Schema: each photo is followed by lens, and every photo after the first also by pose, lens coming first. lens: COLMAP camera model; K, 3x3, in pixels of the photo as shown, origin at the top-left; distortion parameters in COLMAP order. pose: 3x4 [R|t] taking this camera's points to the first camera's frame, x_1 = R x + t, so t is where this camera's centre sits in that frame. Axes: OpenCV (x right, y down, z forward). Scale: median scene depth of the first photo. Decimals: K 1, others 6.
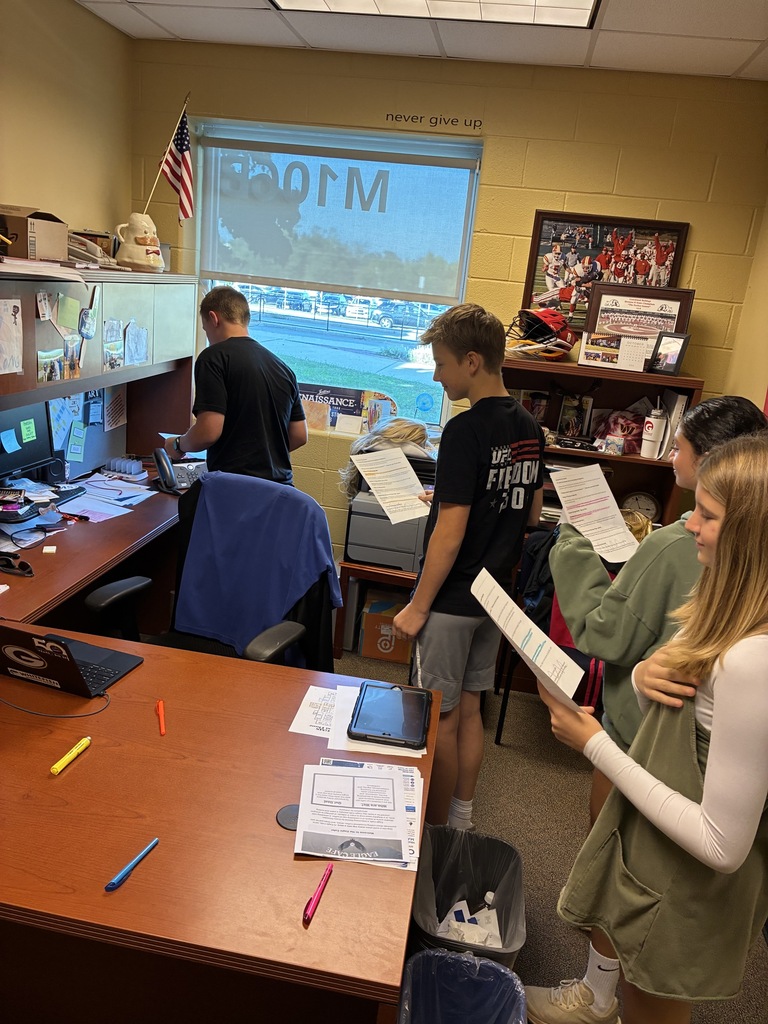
lens RADIAL K [[781.3, 0, 384.0], [0, 781.3, 512.0], [0, 0, 1]] dist [0.077418, -0.090940]
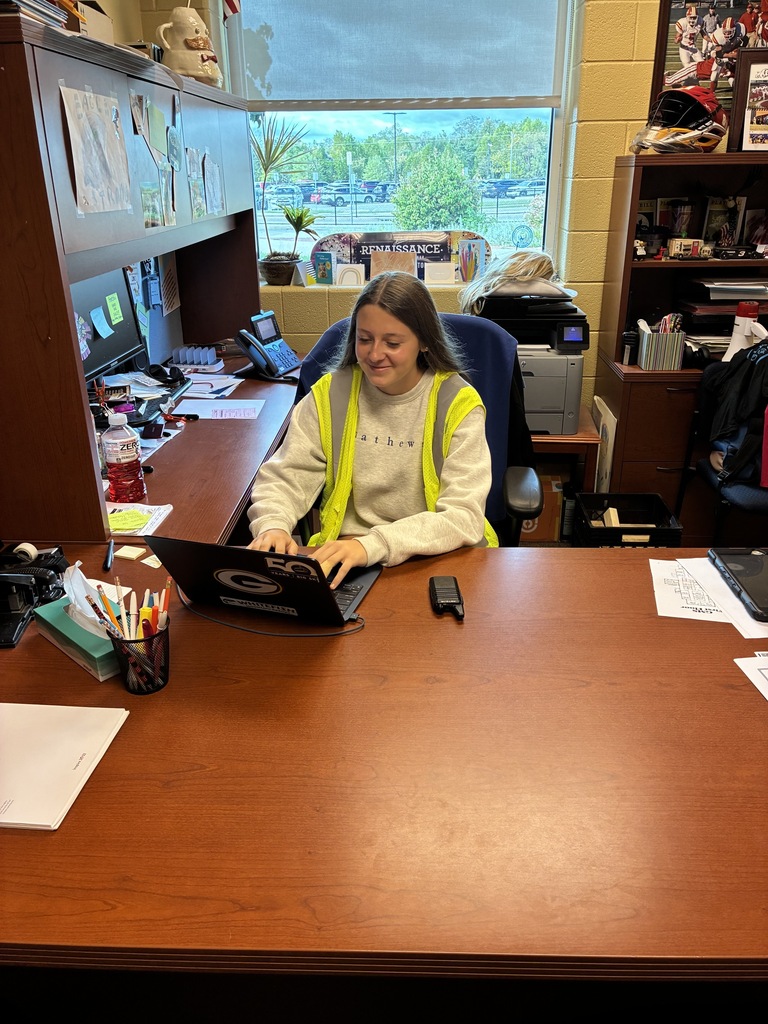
lens RADIAL K [[781.3, 0, 384.0], [0, 781.3, 512.0], [0, 0, 1]] dist [0.077418, -0.090940]
pose [[0.985767, -0.149005, 0.077856, -0.233262], [0.138100, 0.981789, 0.130458, 0.021780], [-0.095877, -0.117849, 0.988392, 0.163636]]
